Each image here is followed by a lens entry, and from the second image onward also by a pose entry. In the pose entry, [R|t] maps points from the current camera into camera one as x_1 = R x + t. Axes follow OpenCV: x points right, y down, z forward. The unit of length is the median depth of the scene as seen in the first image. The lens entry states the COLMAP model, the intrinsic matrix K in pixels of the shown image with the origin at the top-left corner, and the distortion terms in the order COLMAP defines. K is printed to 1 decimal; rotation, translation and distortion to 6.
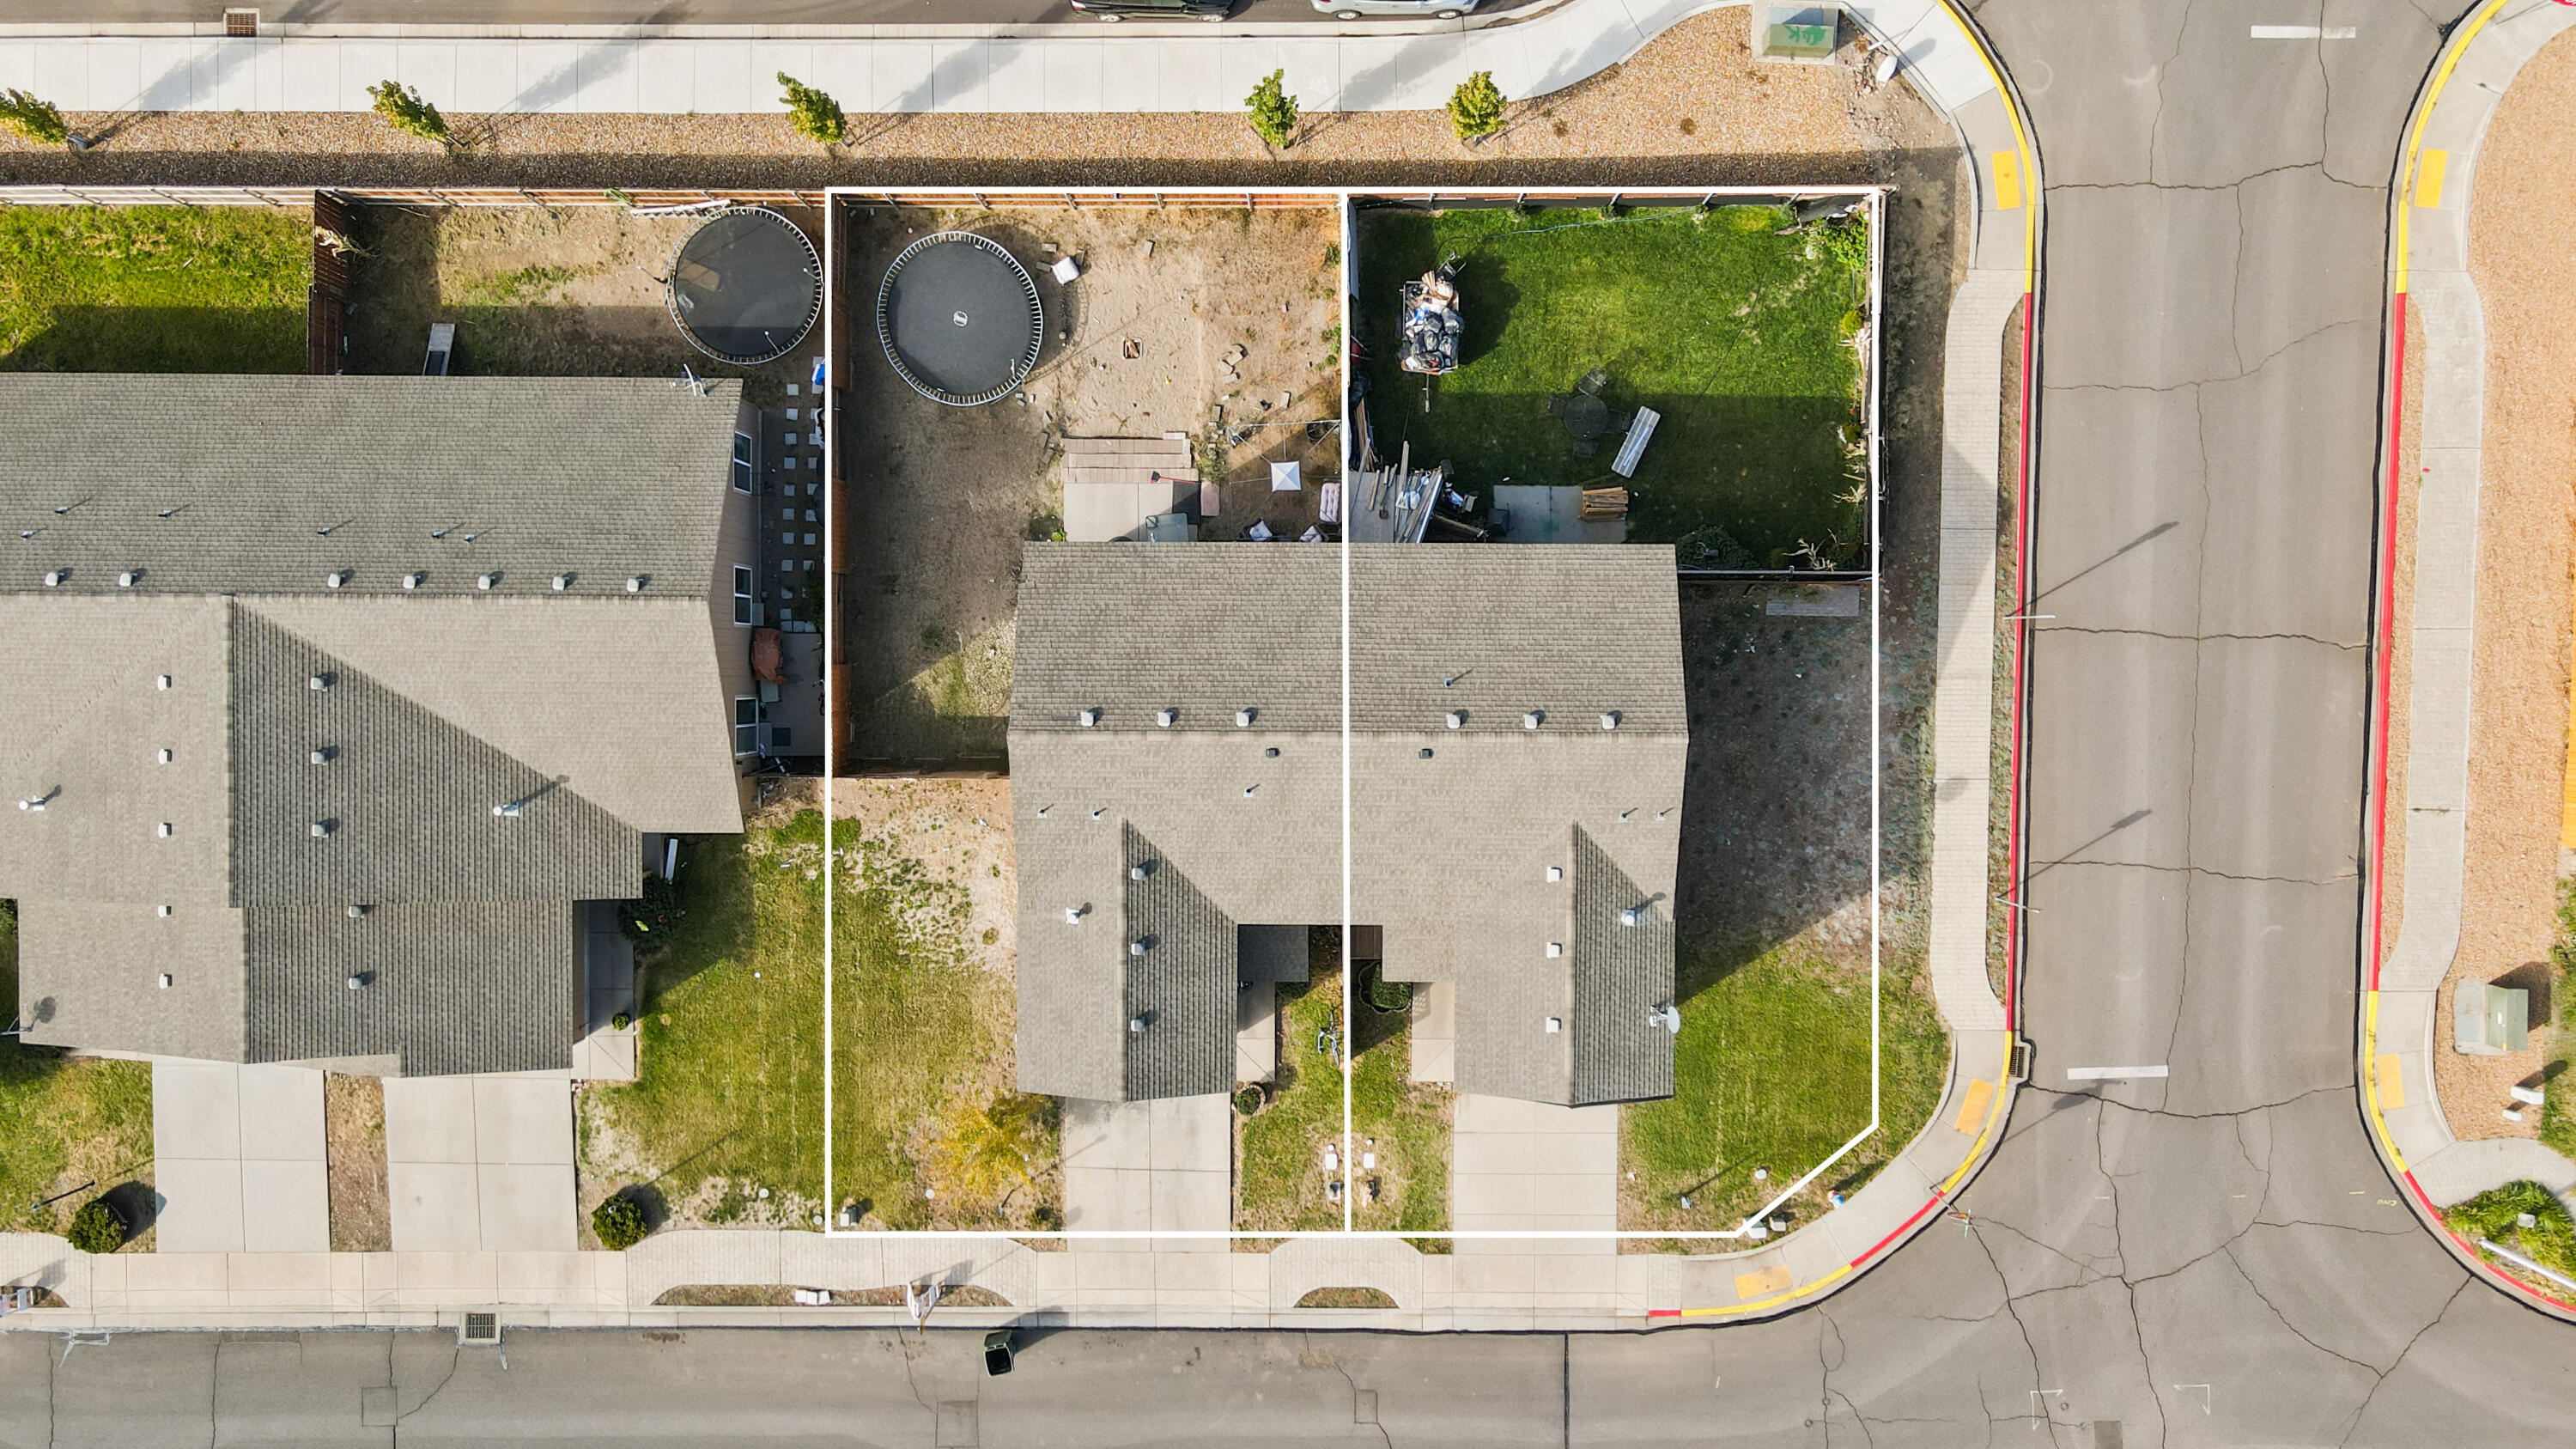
lens RADIAL K [[1882.9, 0, 1342.4], [0, 1882.9, 729.2], [0, 0, 1]] dist [-0.015079, 0.013712]
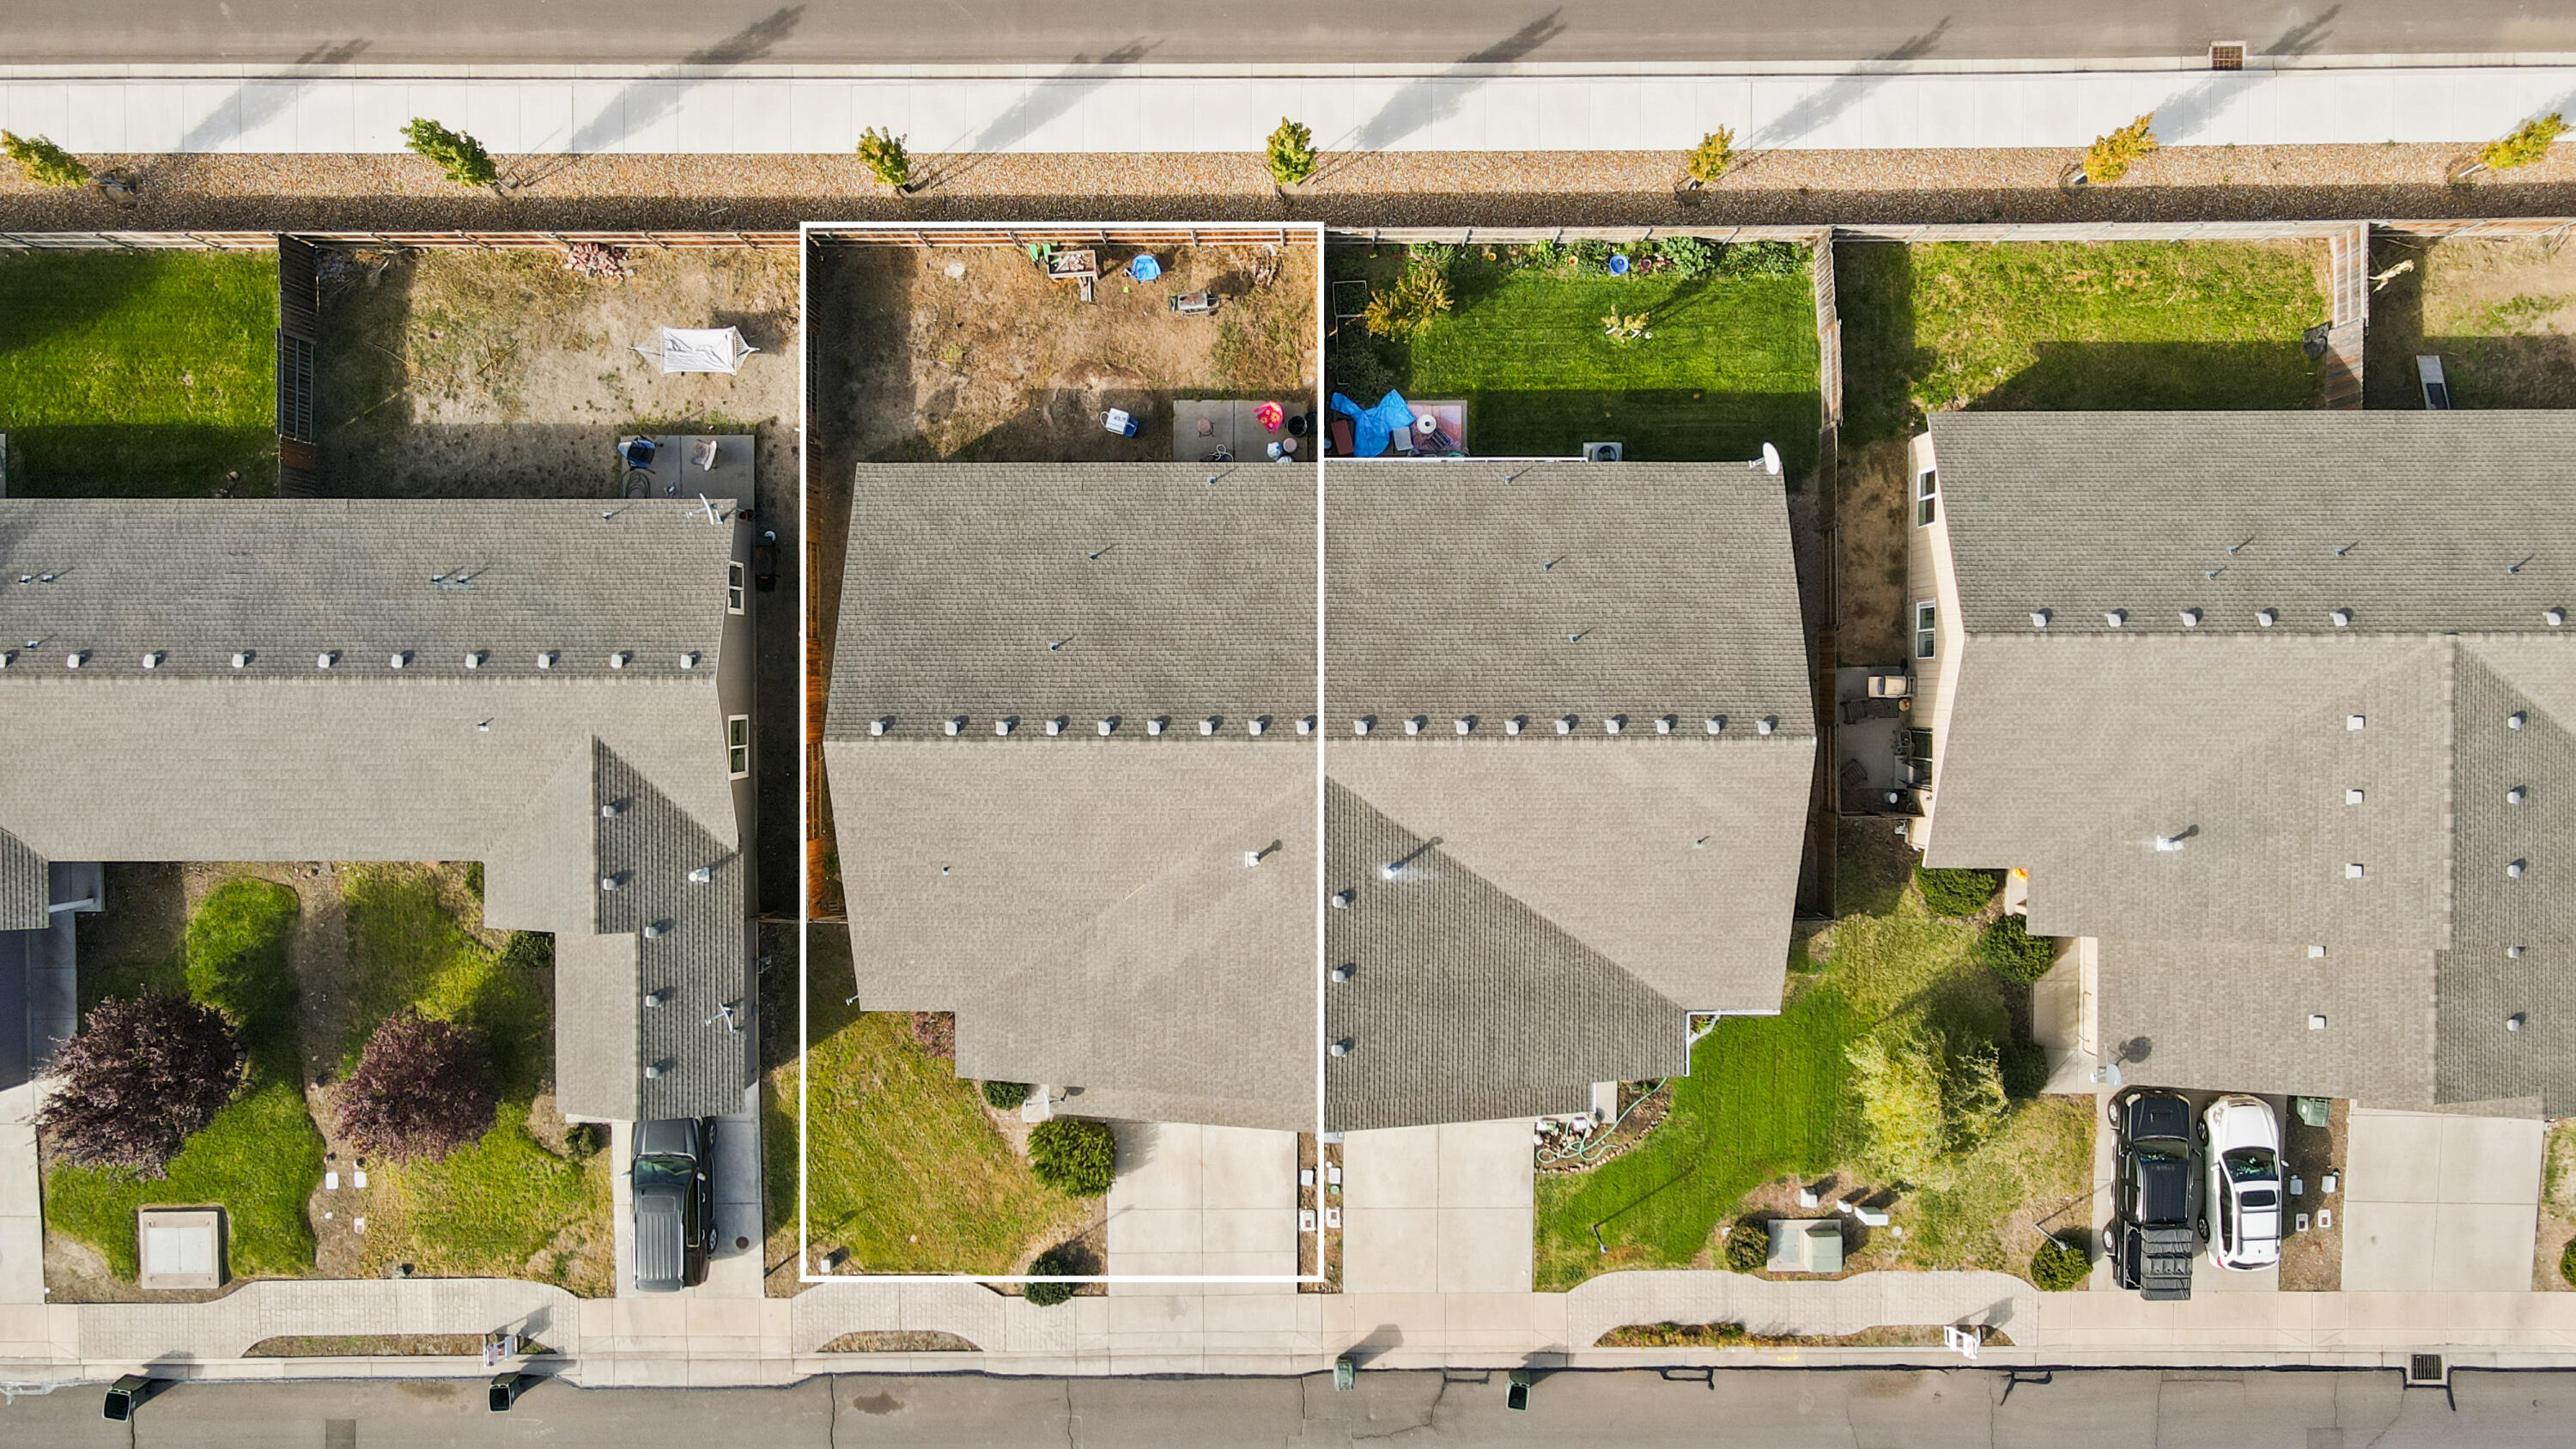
lens RADIAL K [[1844.1, 0, 1275.6], [0, 1844.1, 722.2], [0, 0, 1]] dist [0.008772, 0.013562]
pose [[0.999745, -0.005352, -0.021957, -1.070469], [0.005288, 0.999982, -0.002993, -0.022738], [0.021972, 0.002876, 0.999754, 0.006723]]
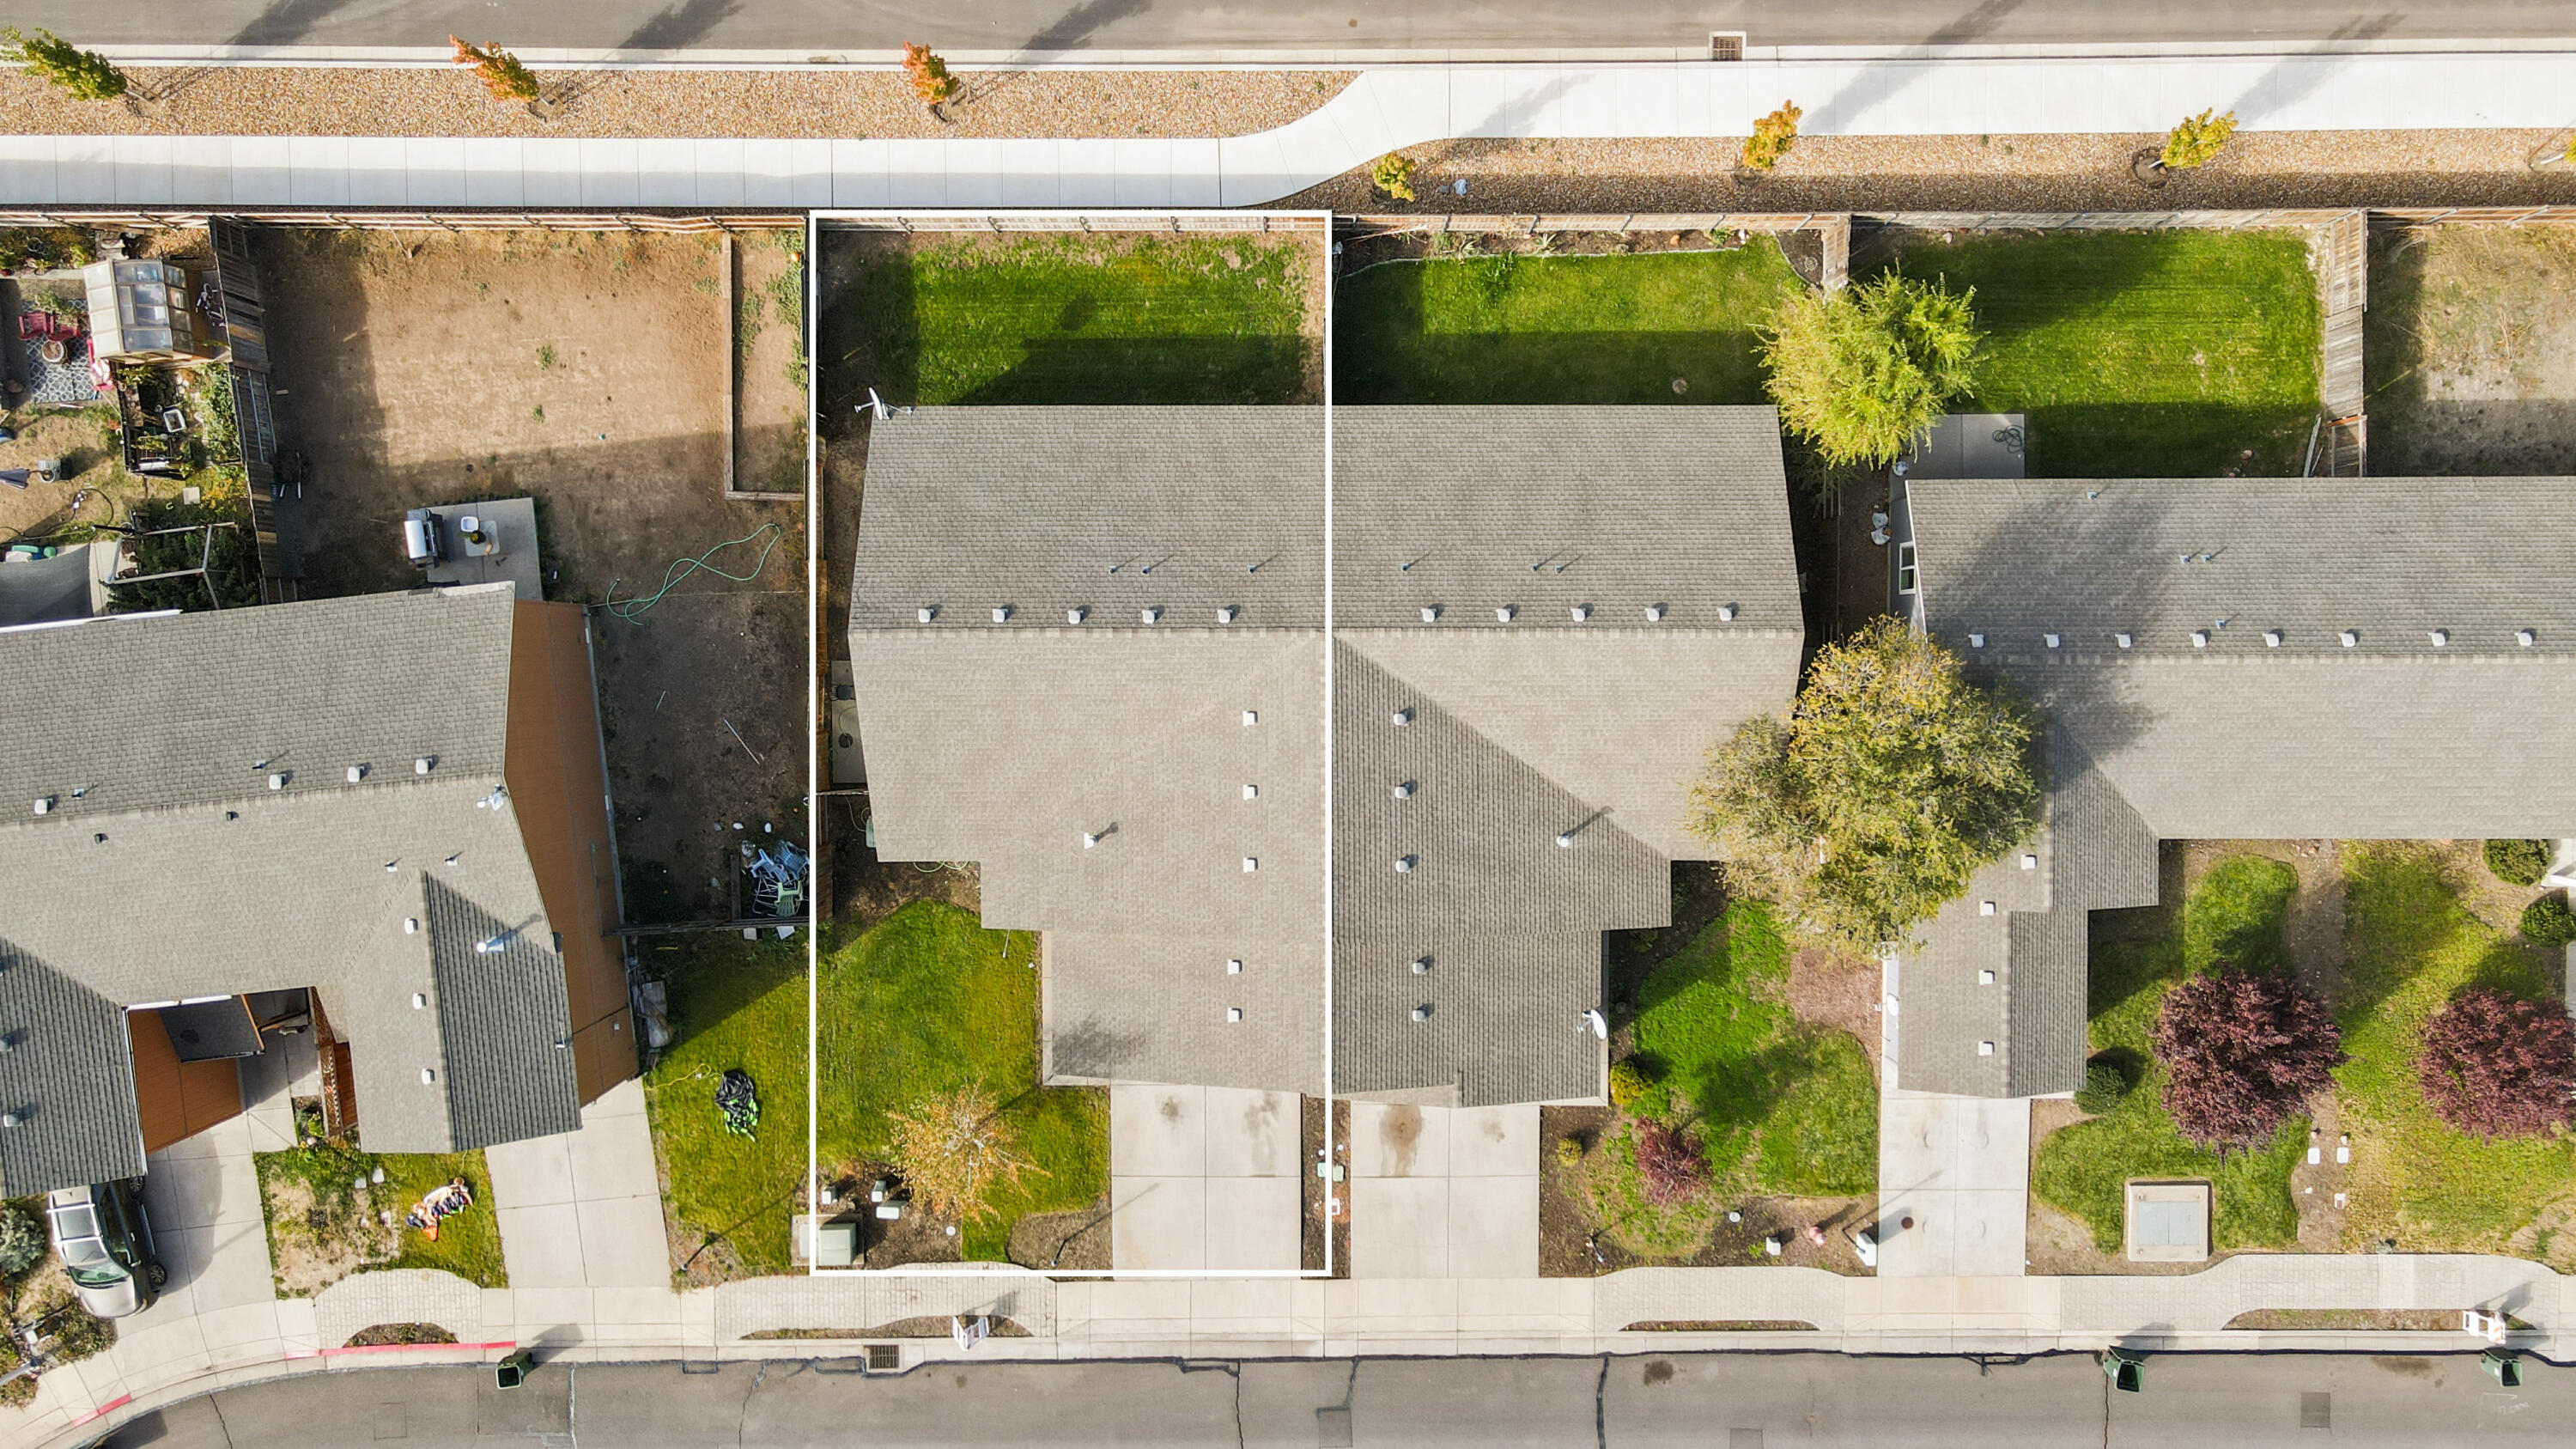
lens RADIAL K [[1837.7, 0, 1291.1], [0, 1837.7, 717.9], [0, 0, 1]] dist [0.010265, 0.029717]
pose [[0.999914, -0.006633, -0.011281, -2.146586], [0.006744, 0.999928, 0.009902, -0.032366], [0.011214, -0.009977, 0.999887, -0.013865]]
